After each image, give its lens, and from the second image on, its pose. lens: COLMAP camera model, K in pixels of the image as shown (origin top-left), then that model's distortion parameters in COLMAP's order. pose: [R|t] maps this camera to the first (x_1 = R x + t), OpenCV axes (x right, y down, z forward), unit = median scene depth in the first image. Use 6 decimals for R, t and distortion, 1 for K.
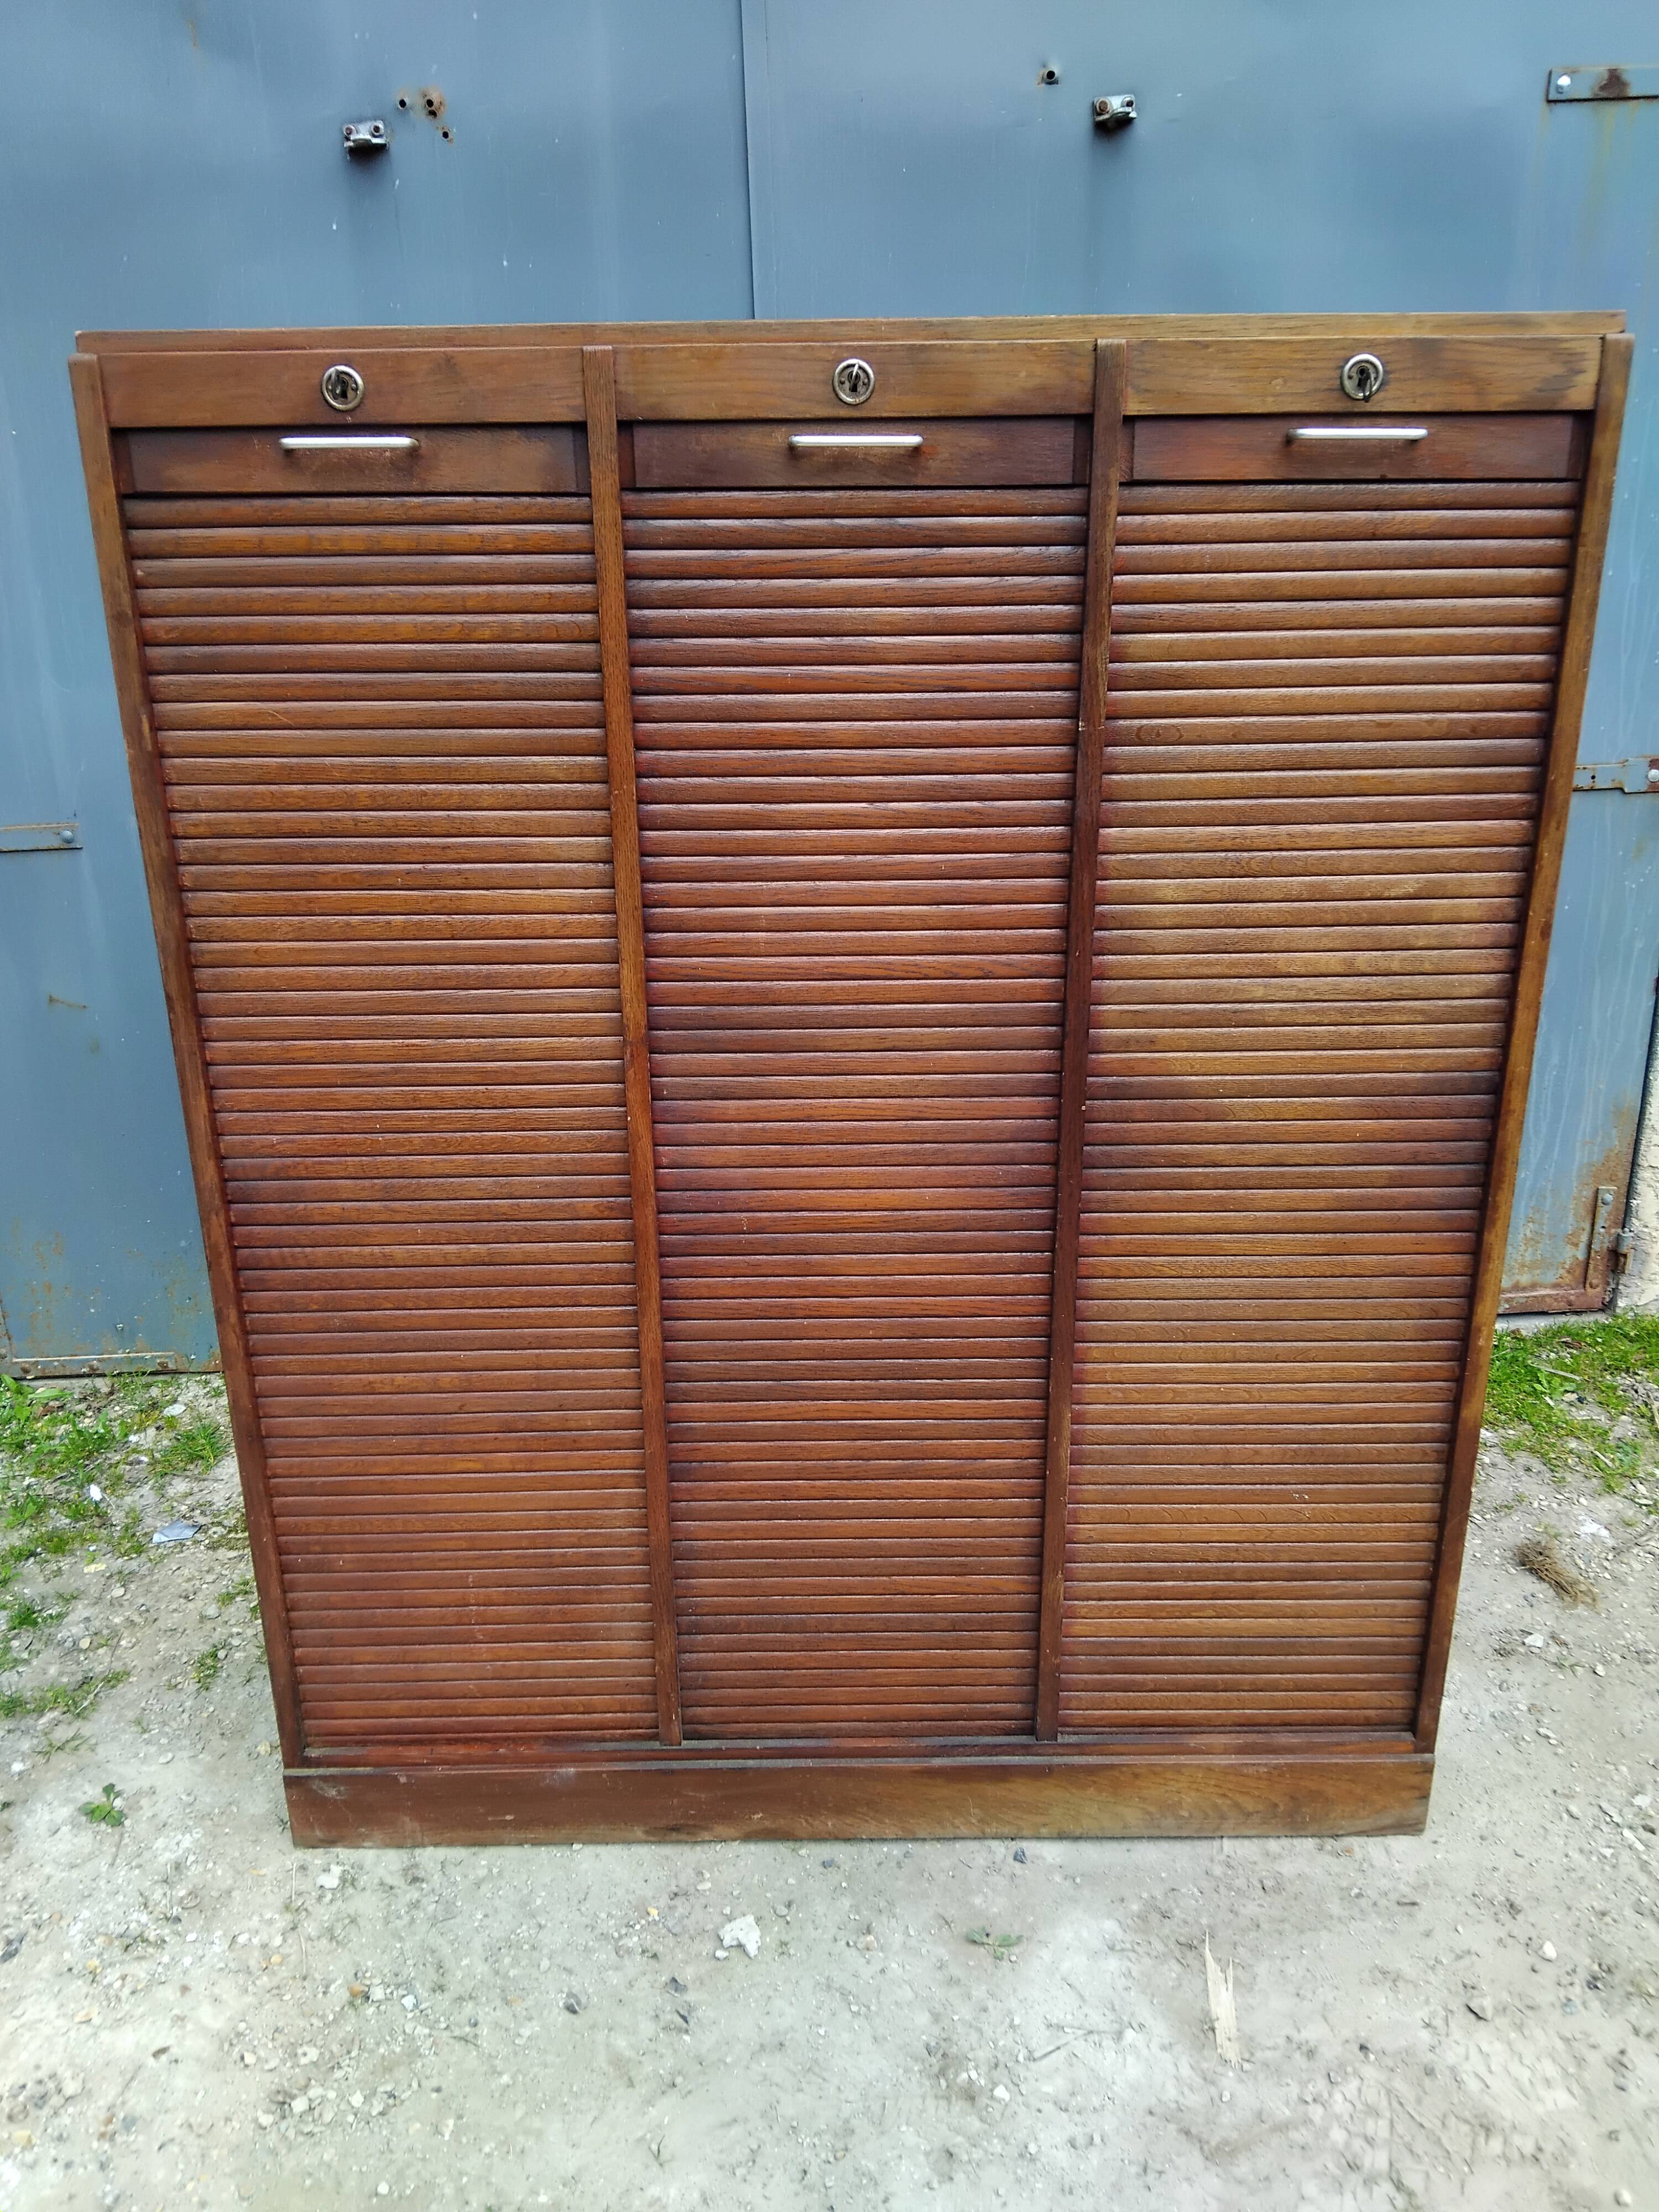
lens RADIAL K [[1668.5, 0, 836.1], [0, 1668.5, 1098.3], [0, 0, 1]] dist [0.032877, -0.064270]
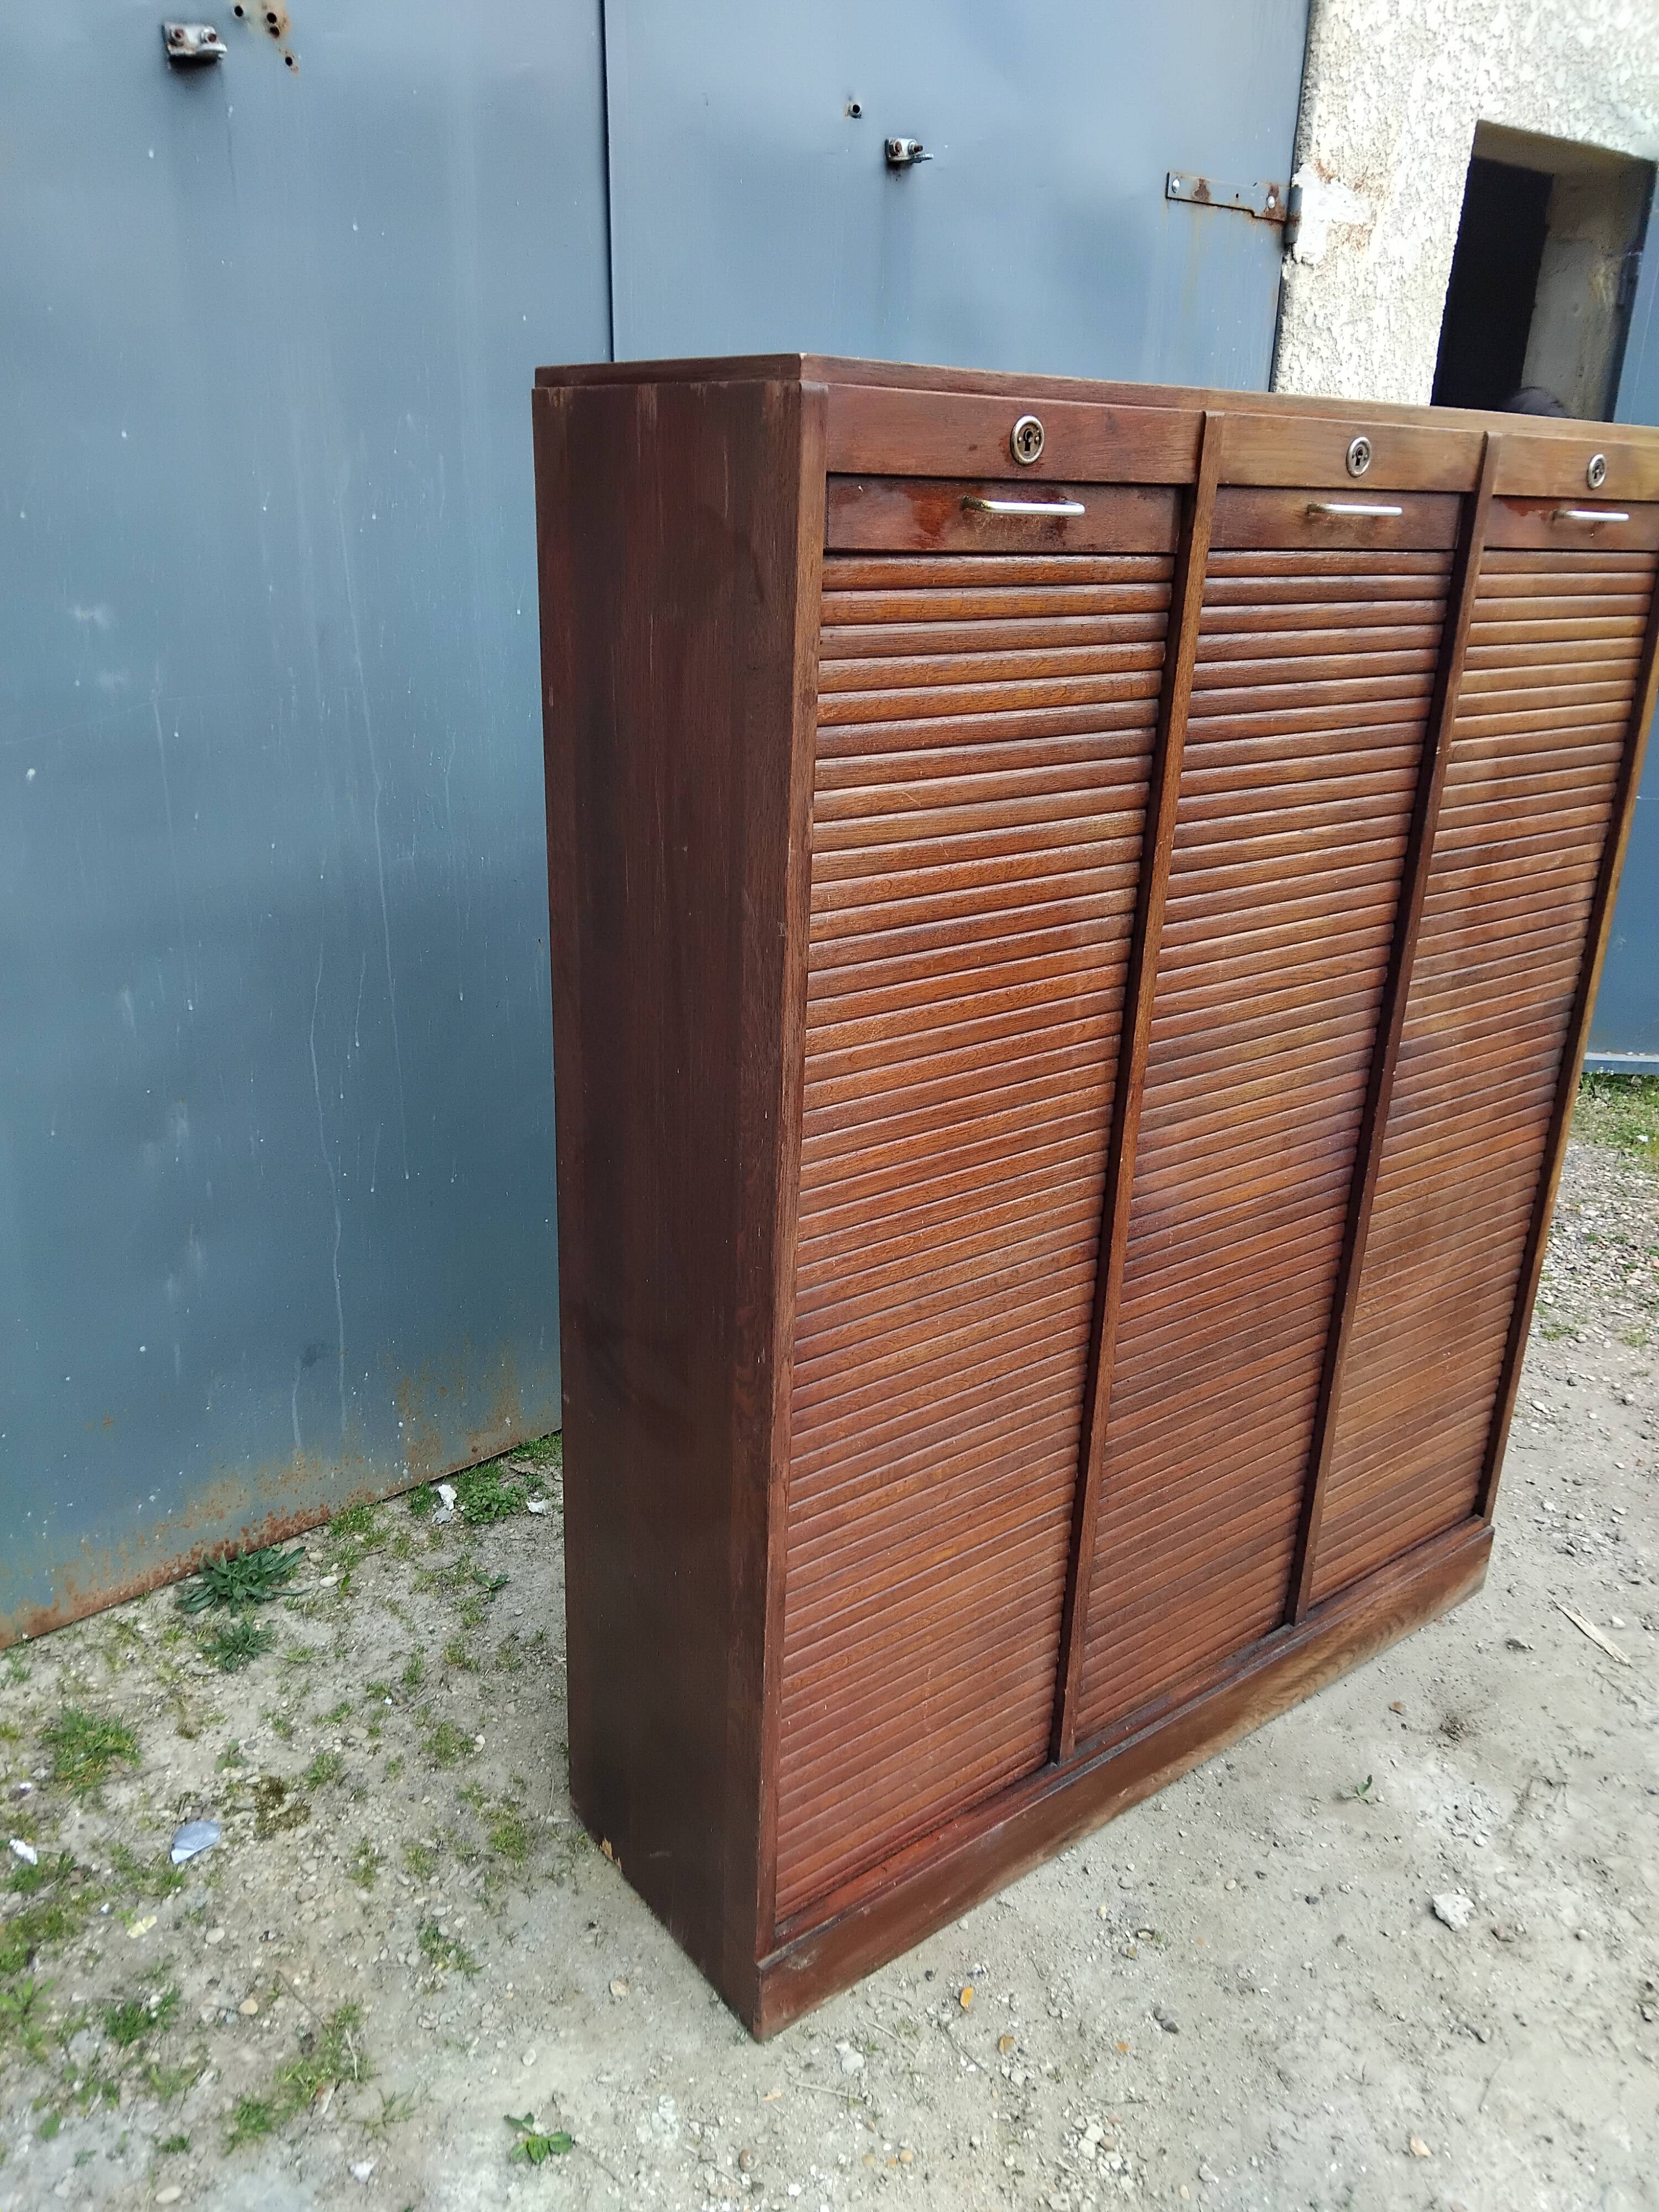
lens RADIAL K [[1668.5, 0, 855.4], [0, 1668.5, 1096.6], [0, 0, 1]] dist [0.032877, -0.064270]
pose [[0.779378, -0.183610, 0.599047, -0.885035], [0.170502, 0.982168, 0.079210, -0.139565], [-0.602909, 0.040404, 0.796786, 0.297822]]
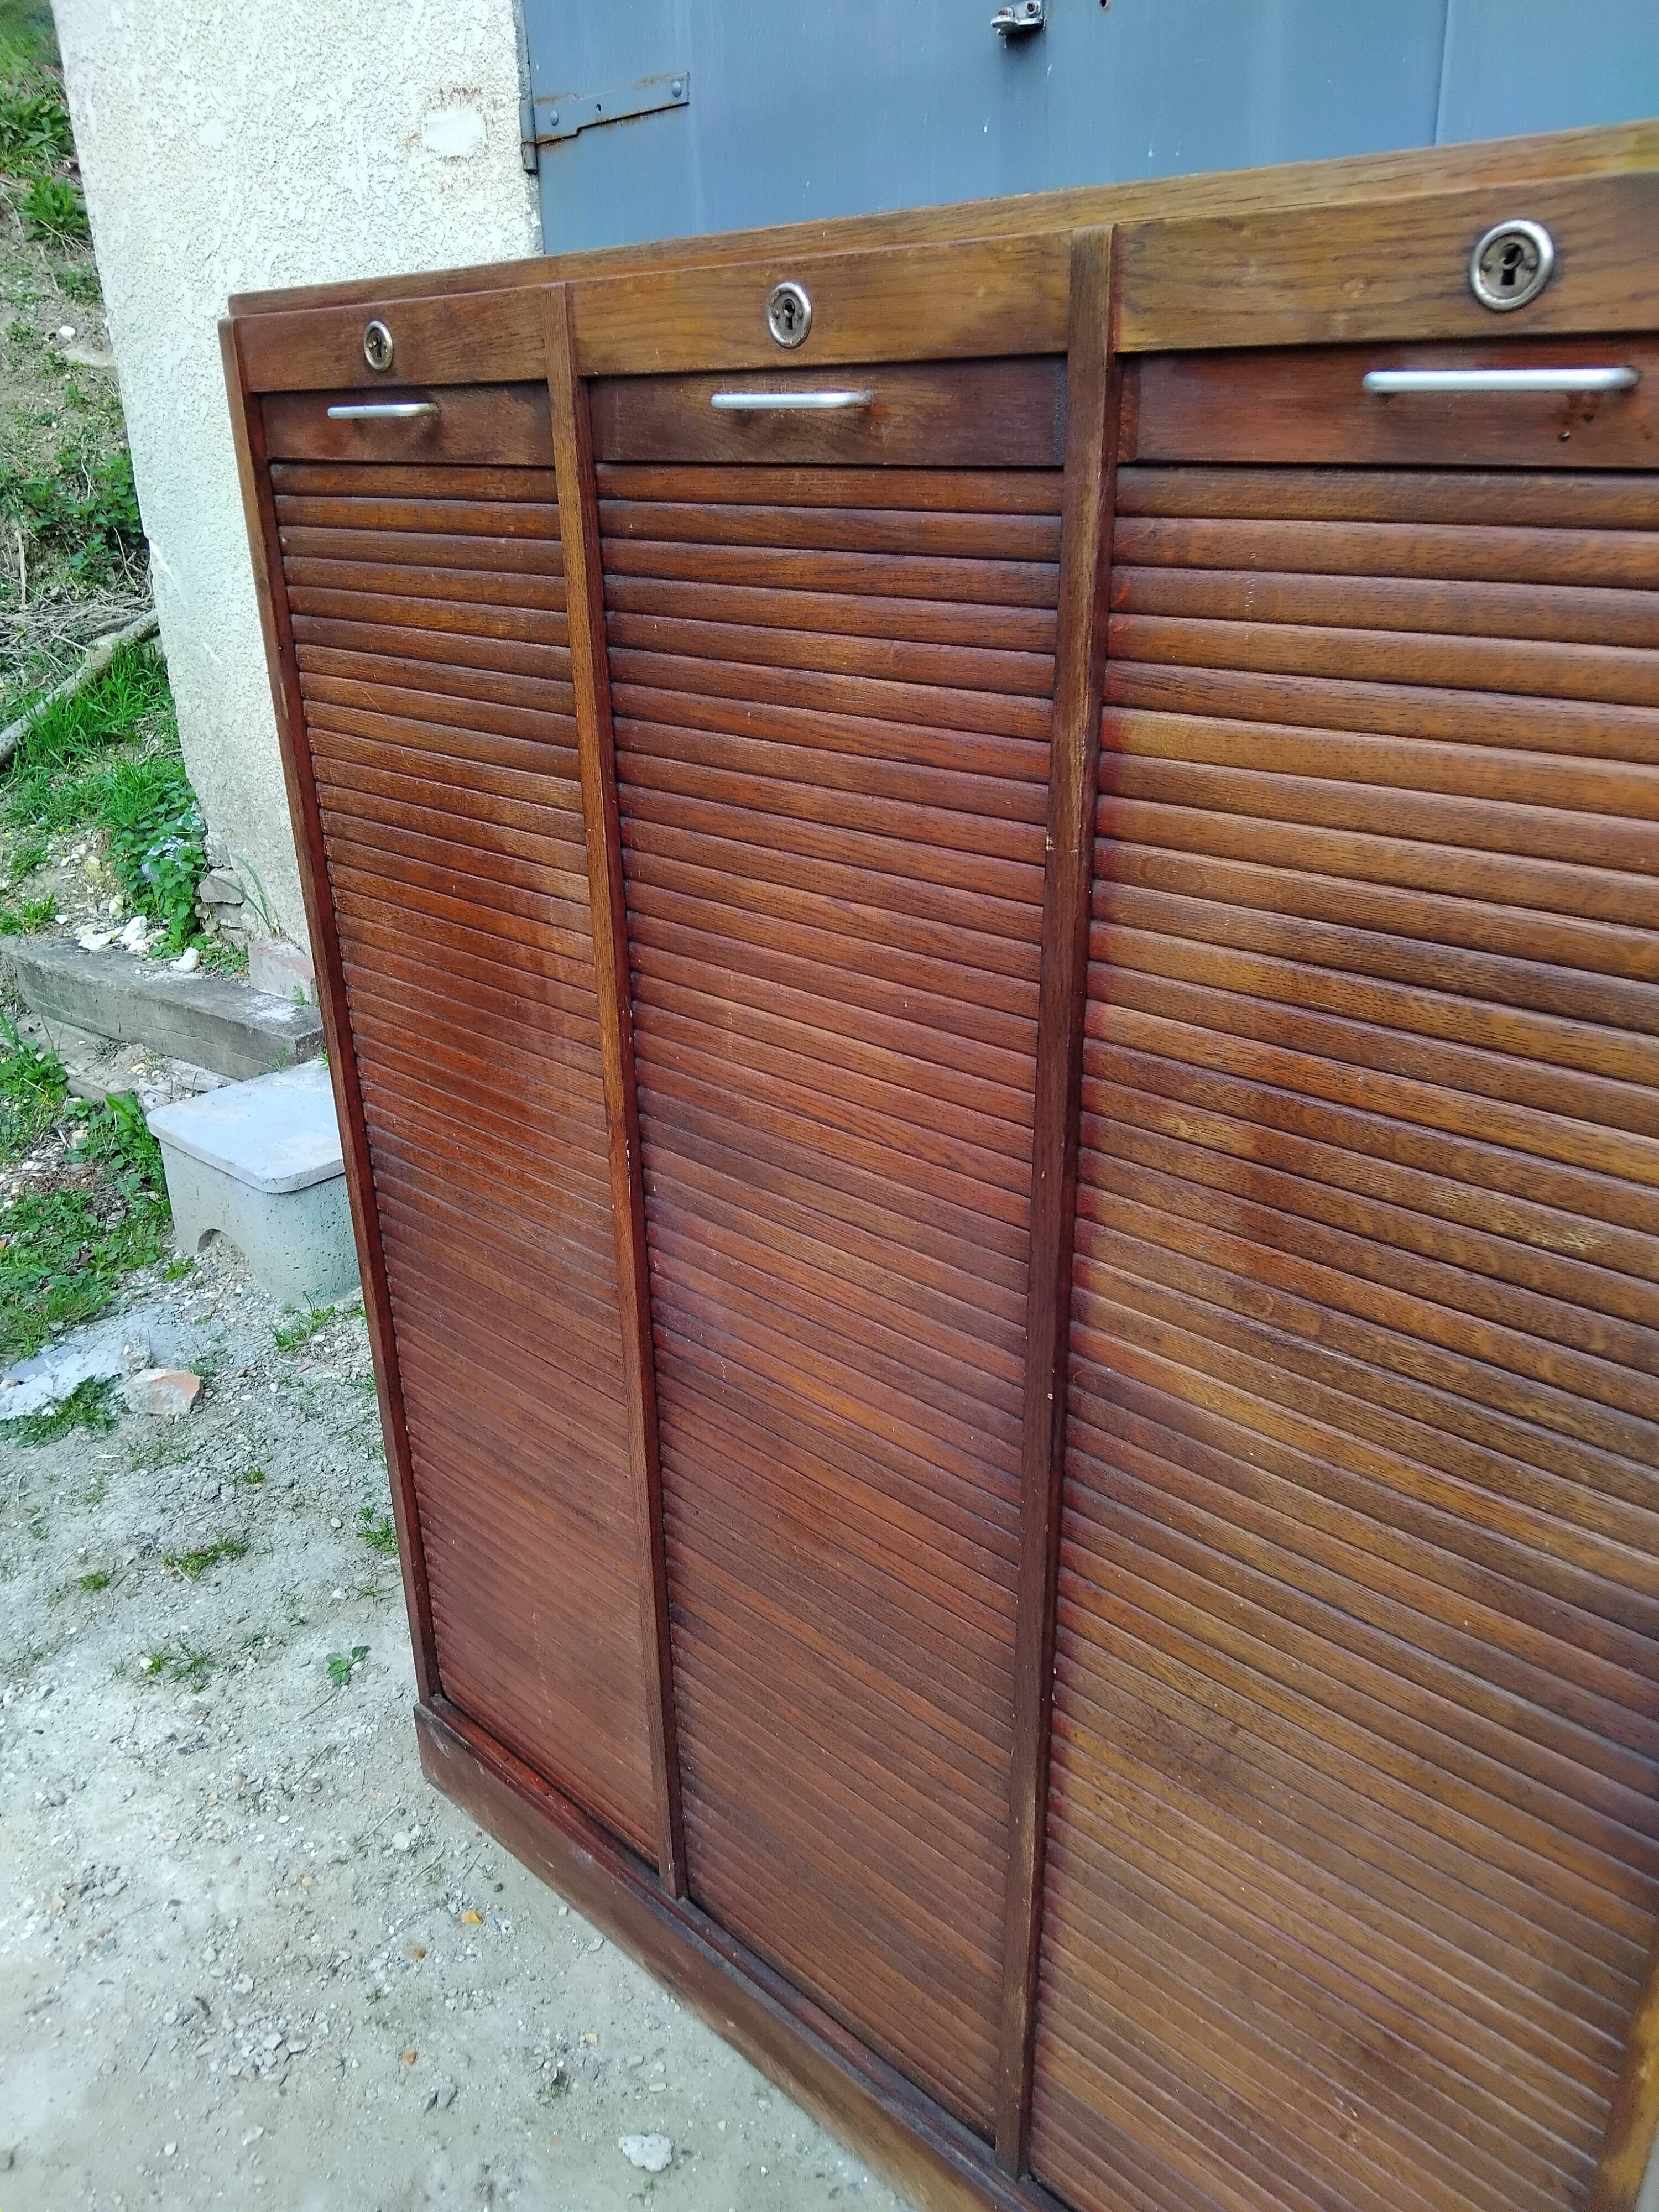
lens RADIAL K [[1668.5, 0, 835.4], [0, 1668.5, 1101.8], [0, 0, 1]] dist [0.032877, -0.064270]
pose [[0.736917, 0.253628, -0.626599, 0.490280], [-0.220912, 0.966406, 0.131366, -0.183277], [0.638868, 0.041617, 0.768190, 0.434236]]
